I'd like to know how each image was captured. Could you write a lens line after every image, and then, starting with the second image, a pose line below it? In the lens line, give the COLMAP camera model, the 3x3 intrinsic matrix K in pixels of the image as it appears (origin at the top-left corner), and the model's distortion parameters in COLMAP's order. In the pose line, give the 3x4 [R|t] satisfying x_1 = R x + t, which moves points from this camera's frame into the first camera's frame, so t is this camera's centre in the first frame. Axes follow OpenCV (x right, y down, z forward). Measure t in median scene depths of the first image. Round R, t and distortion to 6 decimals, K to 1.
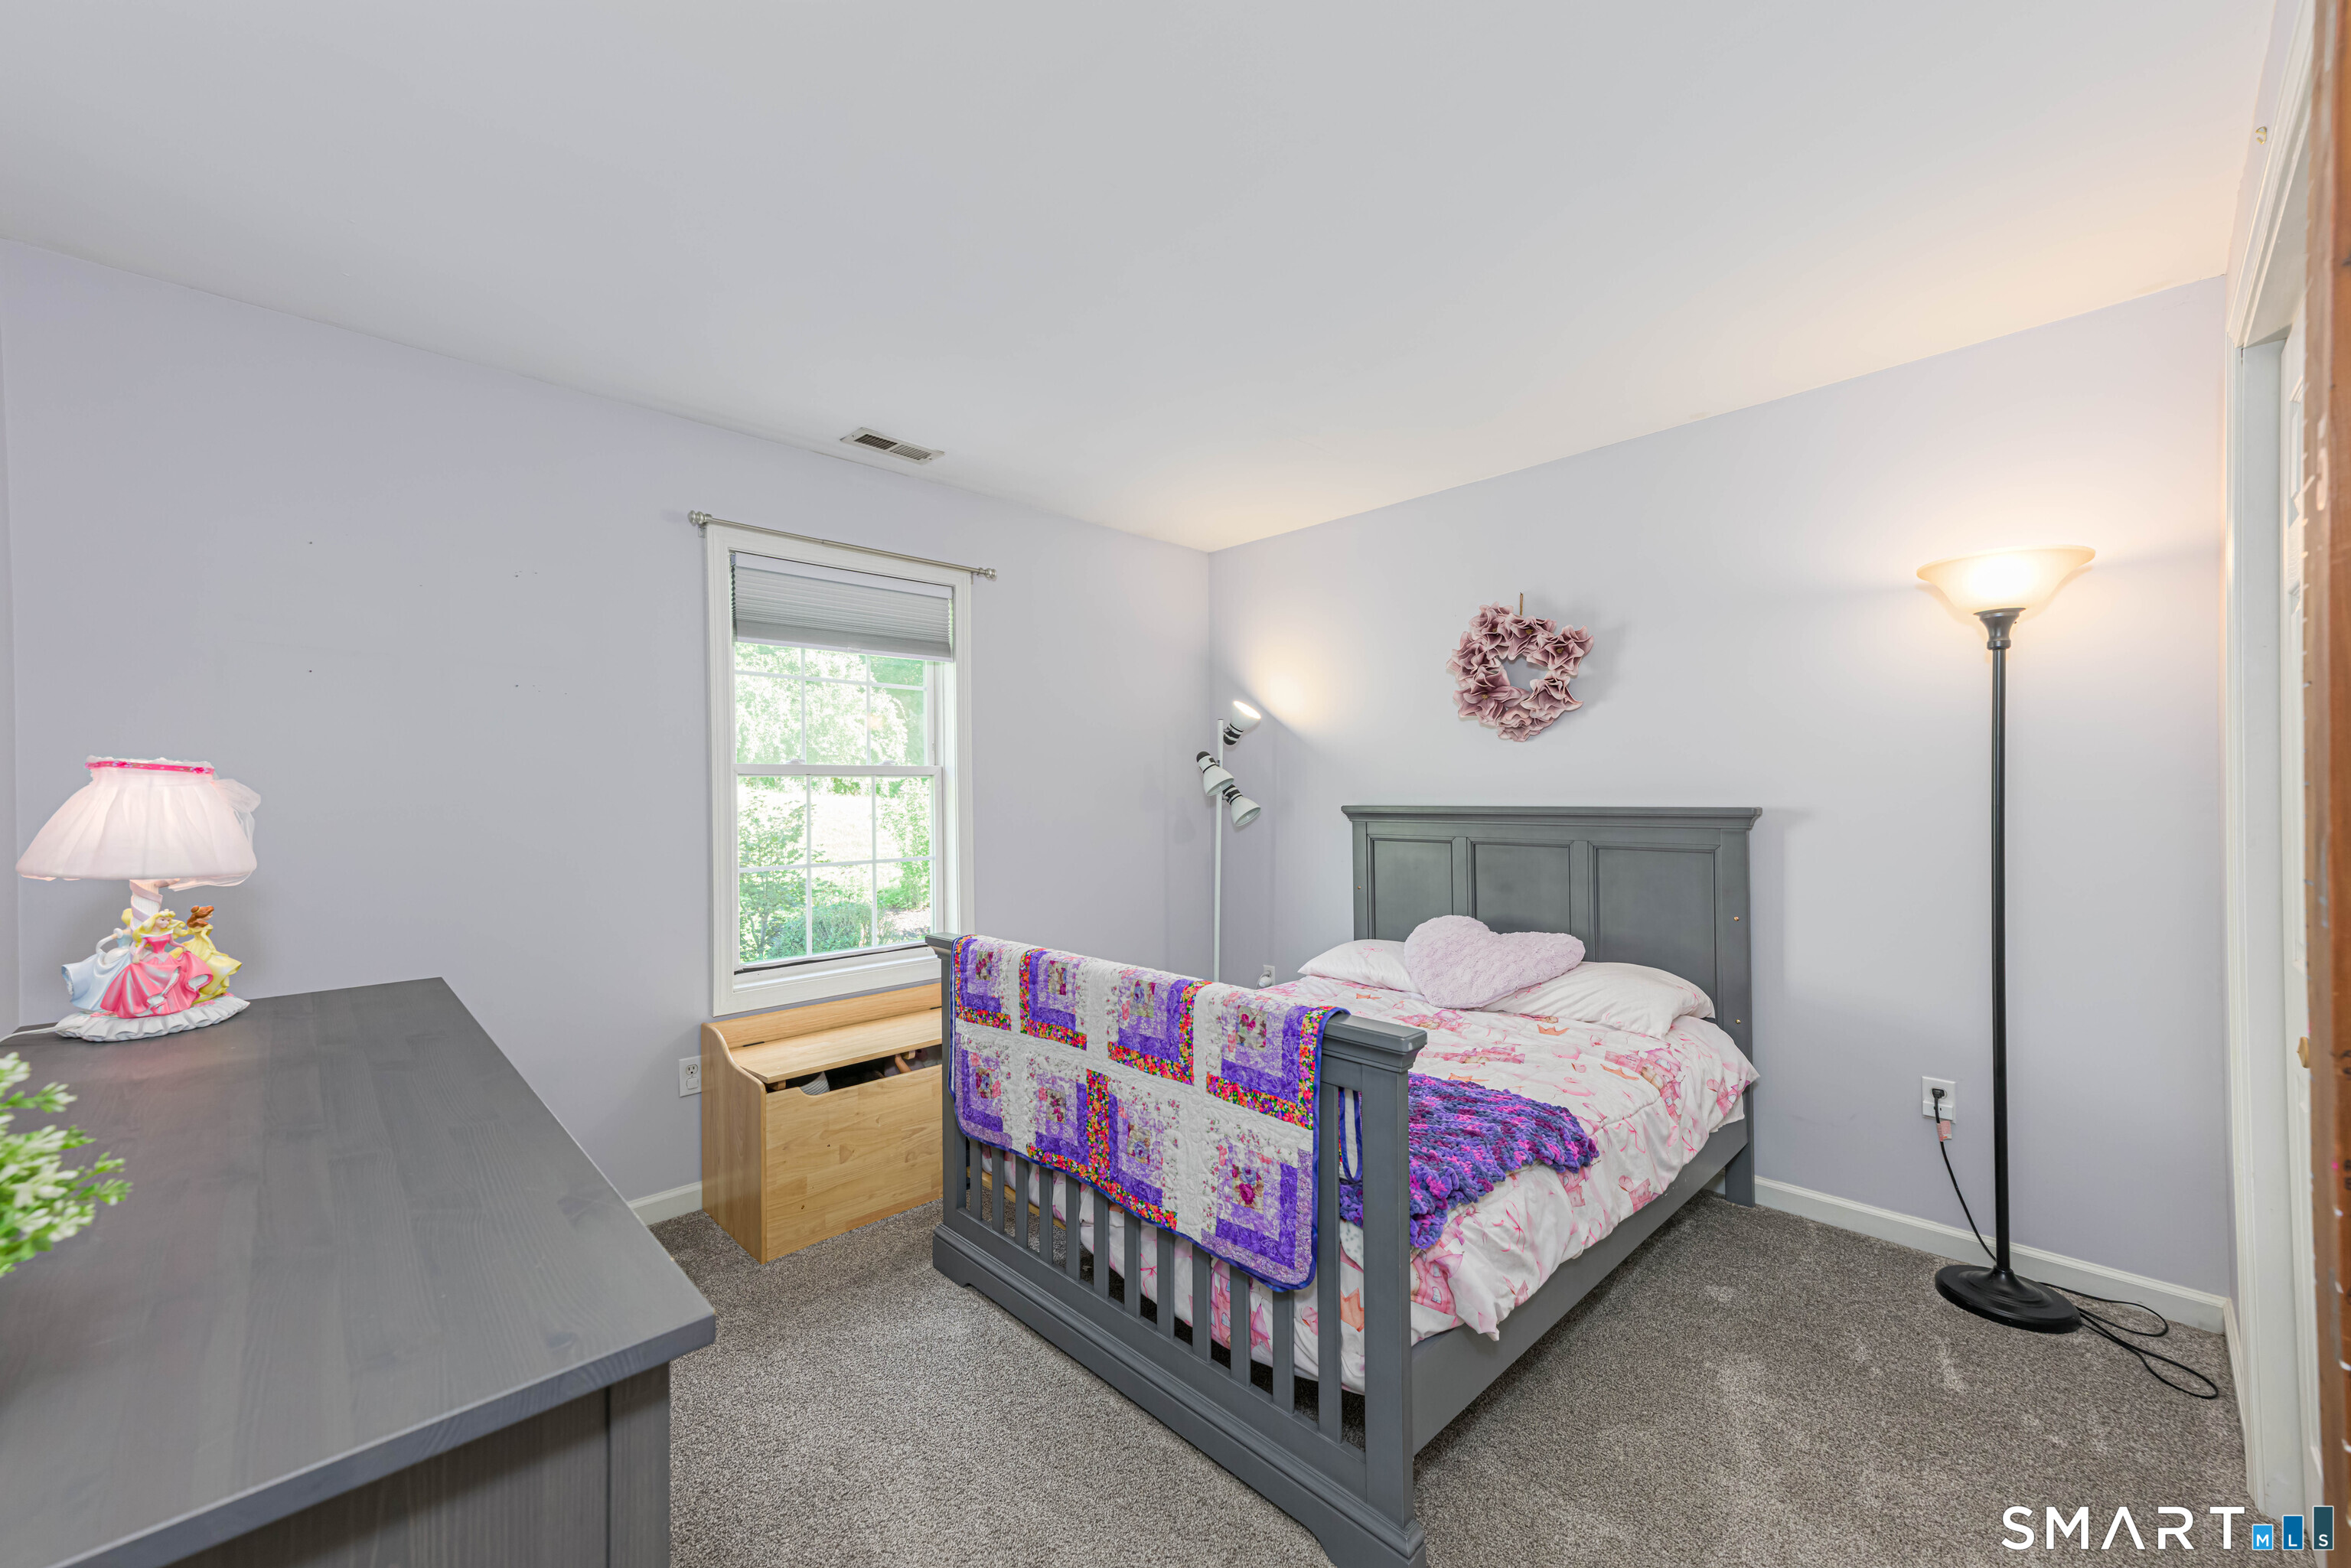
lens RADIAL K [[915.0, 0, 1164.4], [0, 915.0, 796.1], [0, 0, 1]] dist [0.018863, 0.000522]
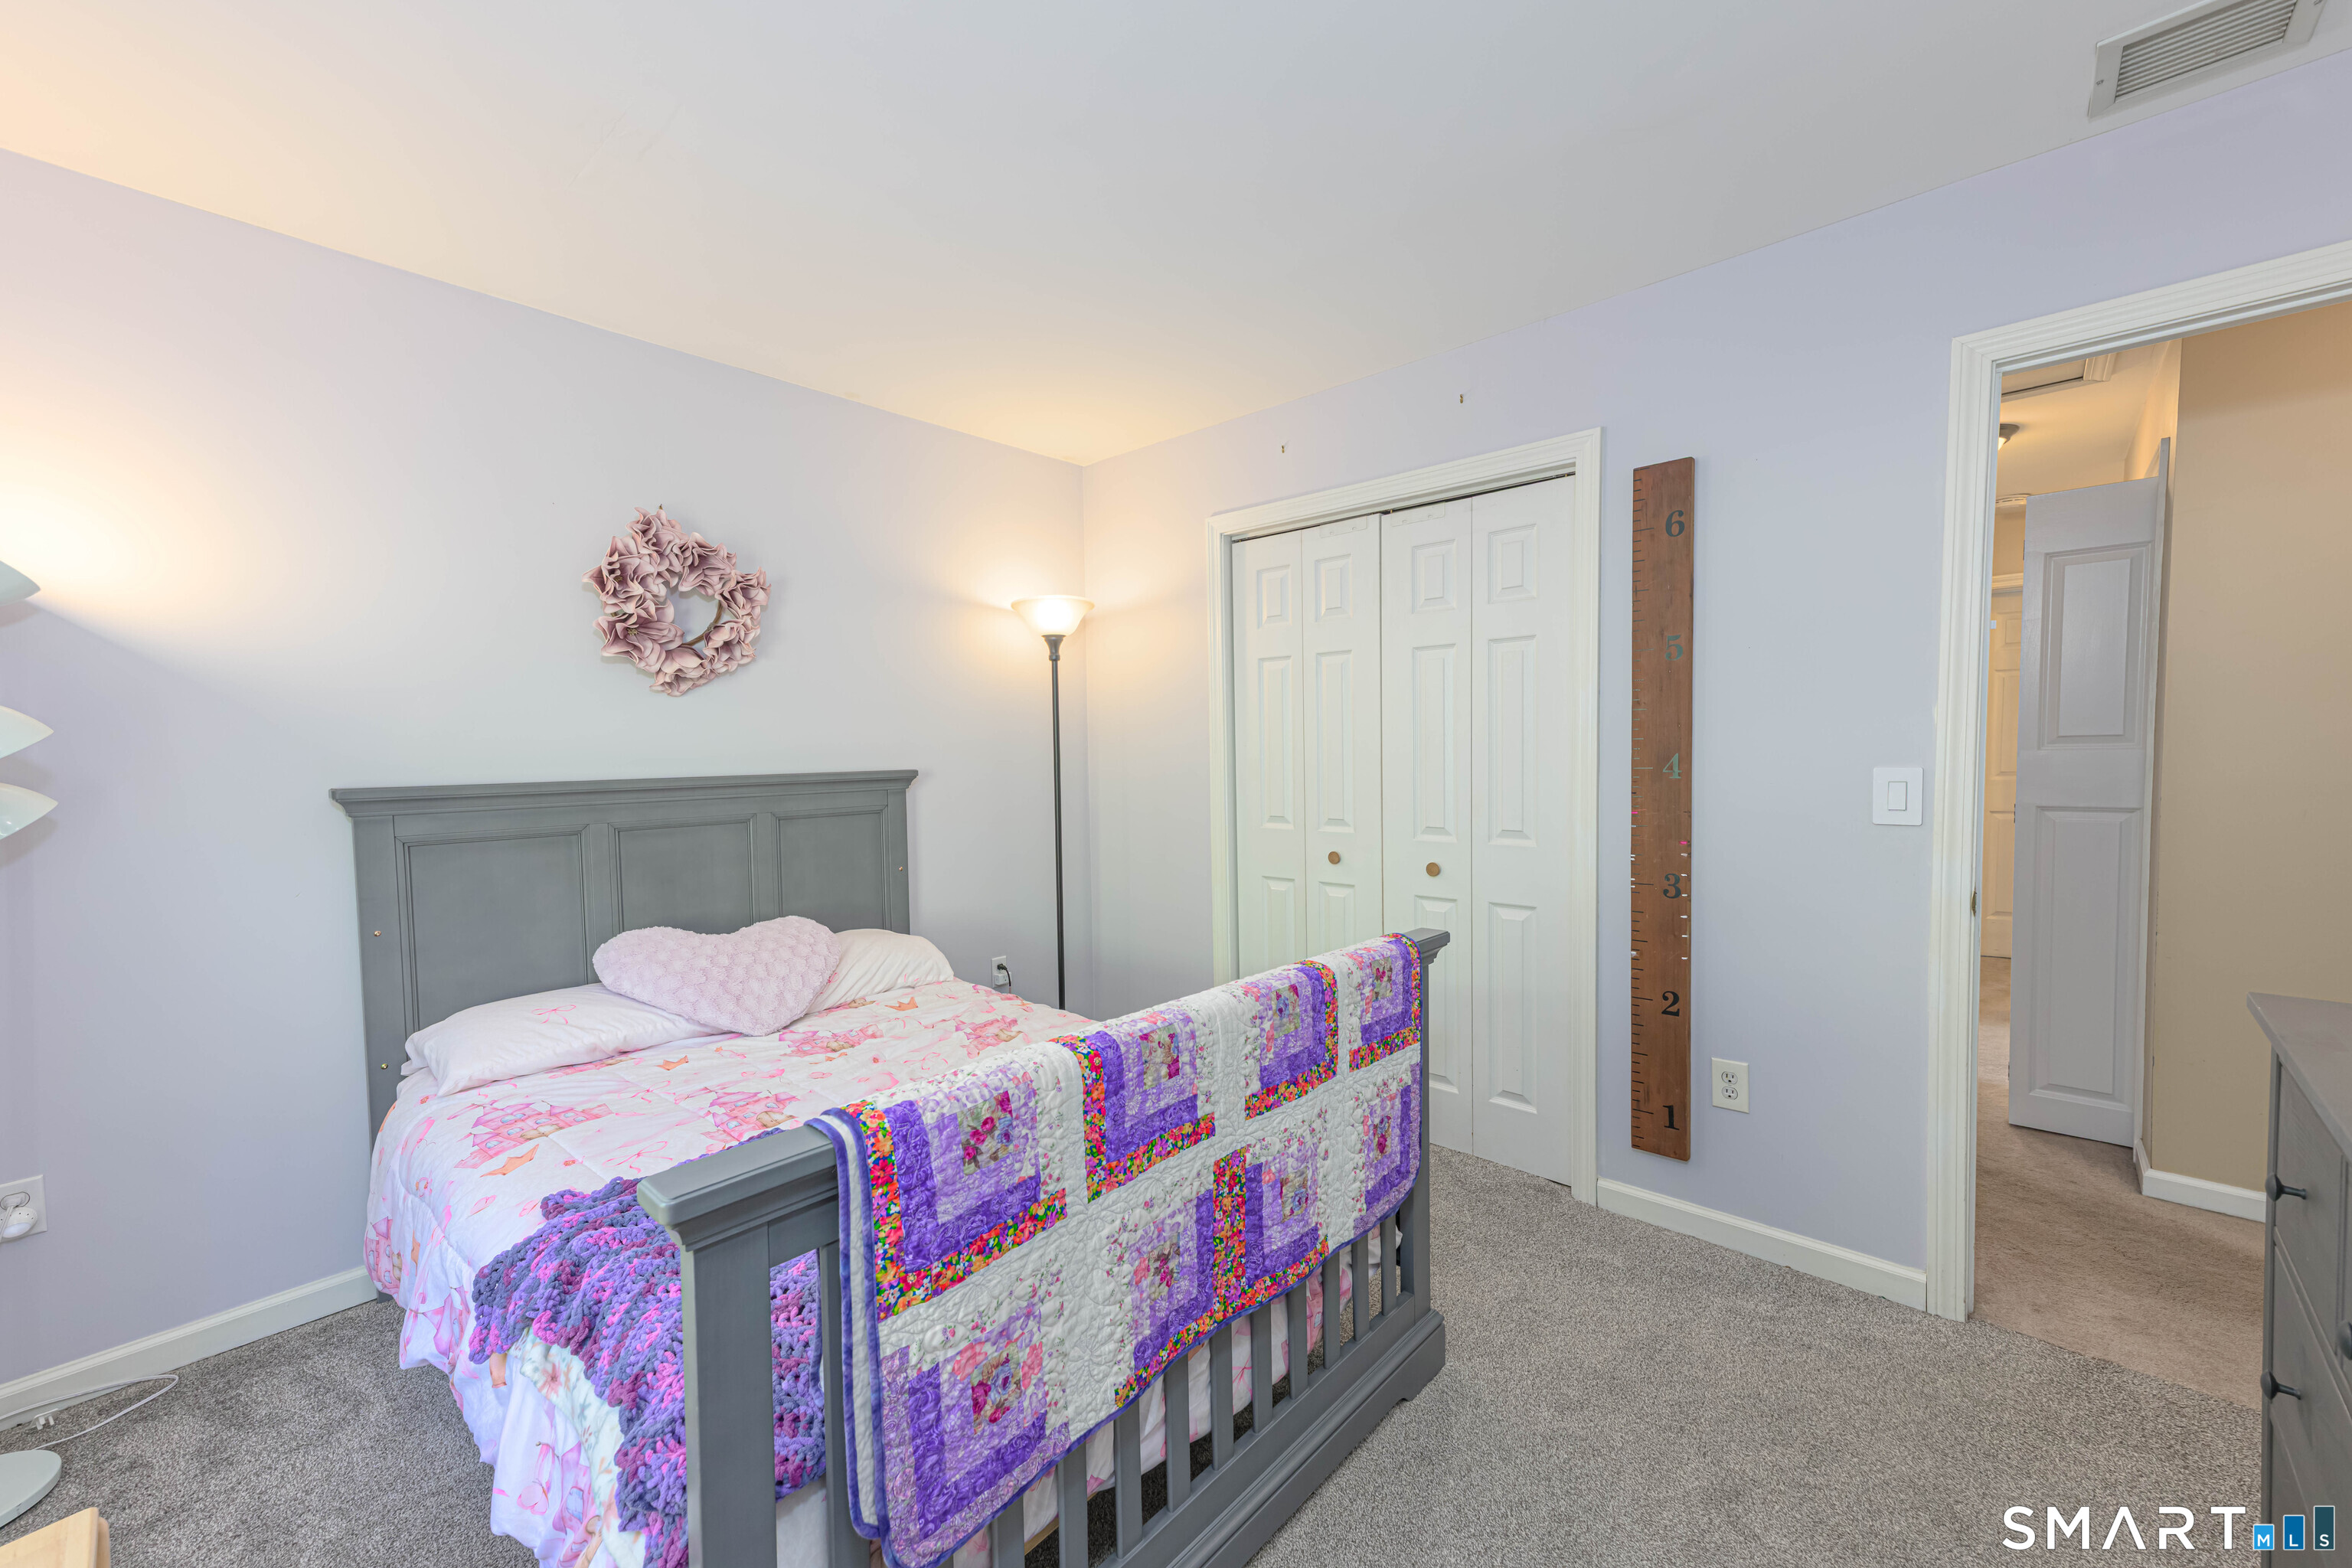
lens RADIAL K [[915.4, 0, 1164.9], [0, 915.4, 796.1], [0, 0, 1]] dist [0.018863, 0.000522]
pose [[-0.056487, -0.043346, 0.997462, -0.711434], [0.020794, 0.998789, 0.044581, 0.001762], [-0.998187, 0.023260, -0.055517, 1.031178]]
